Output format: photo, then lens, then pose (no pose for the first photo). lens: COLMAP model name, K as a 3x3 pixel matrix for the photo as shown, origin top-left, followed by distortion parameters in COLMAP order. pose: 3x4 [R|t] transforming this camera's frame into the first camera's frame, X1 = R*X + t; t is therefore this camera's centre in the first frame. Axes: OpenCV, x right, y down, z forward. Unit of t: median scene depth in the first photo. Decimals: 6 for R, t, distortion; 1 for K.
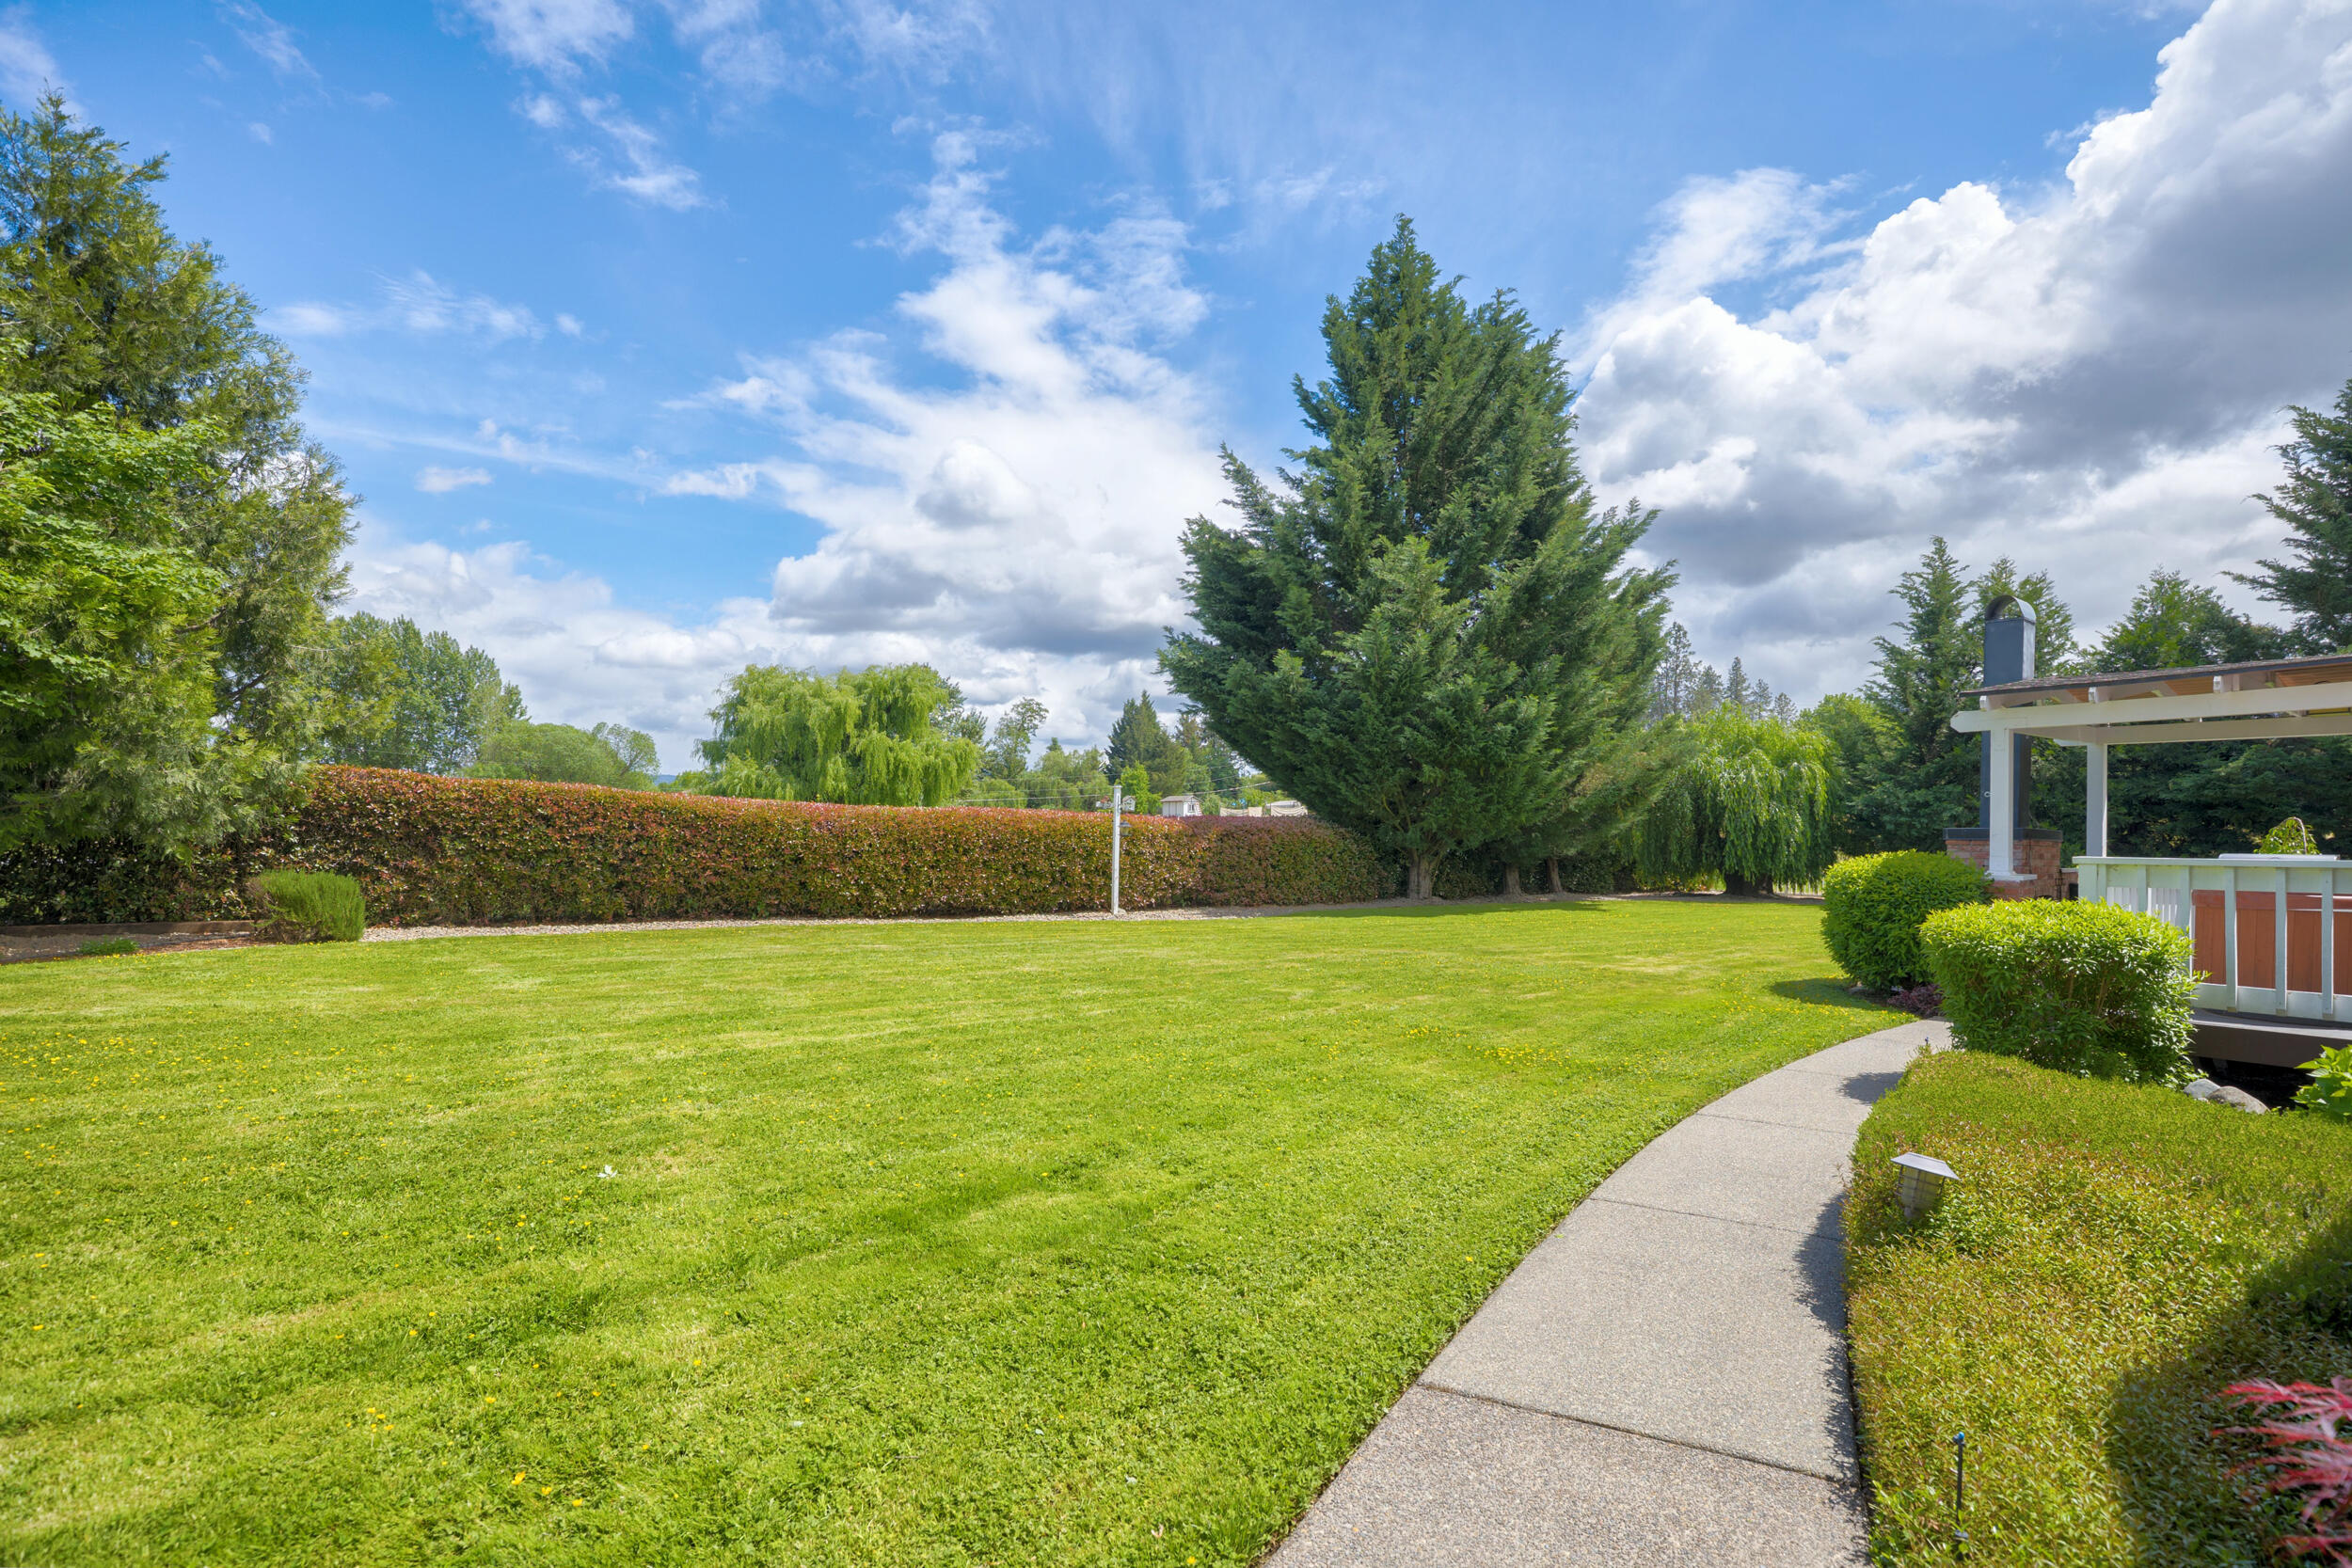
lens RADIAL K [[1084.2, 0, 1184.6], [0, 1084.2, 784.6], [0, 0, 1]] dist [-0.021830, 0.001176]
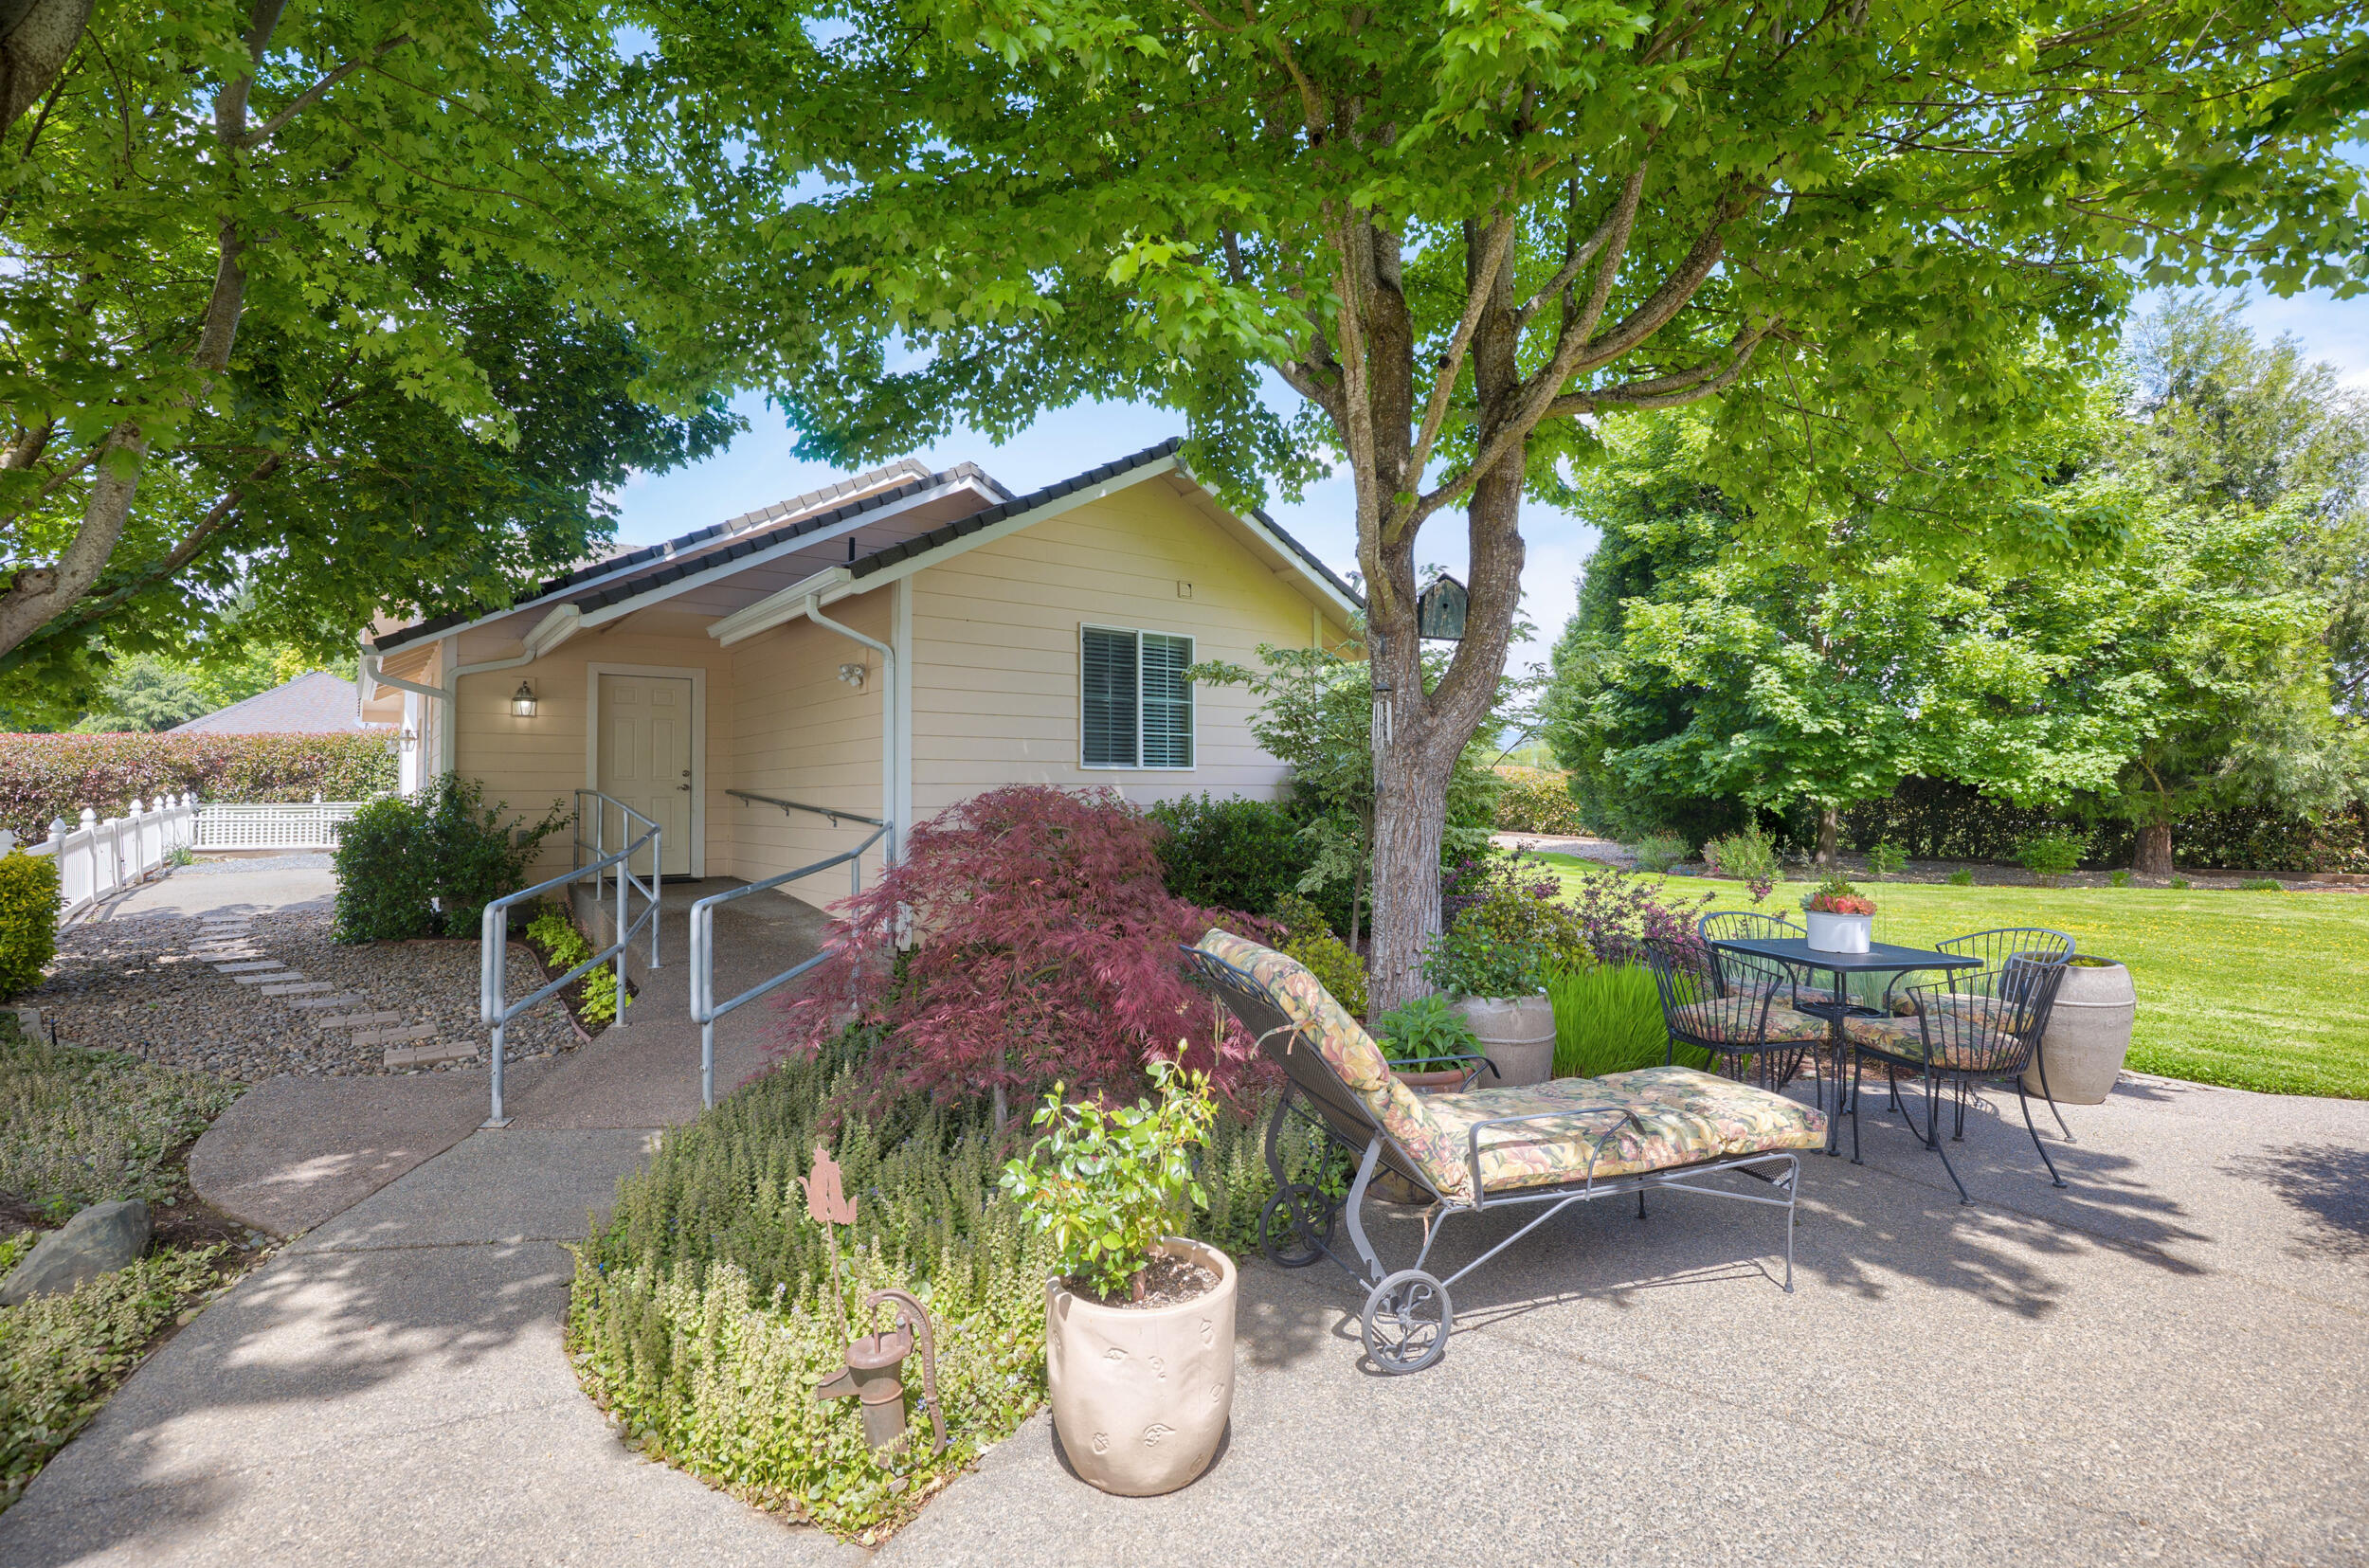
lens RADIAL K [[1092.0, 0, 1193.8], [0, 1092.0, 777.9], [0, 0, 1]] dist [-0.021830, 0.001176]
pose [[0.005267, -0.027350, -0.999612, 0.389592], [0.050441, 0.998361, -0.027050, -0.018385], [0.998713, -0.050279, 0.006638, -0.407300]]
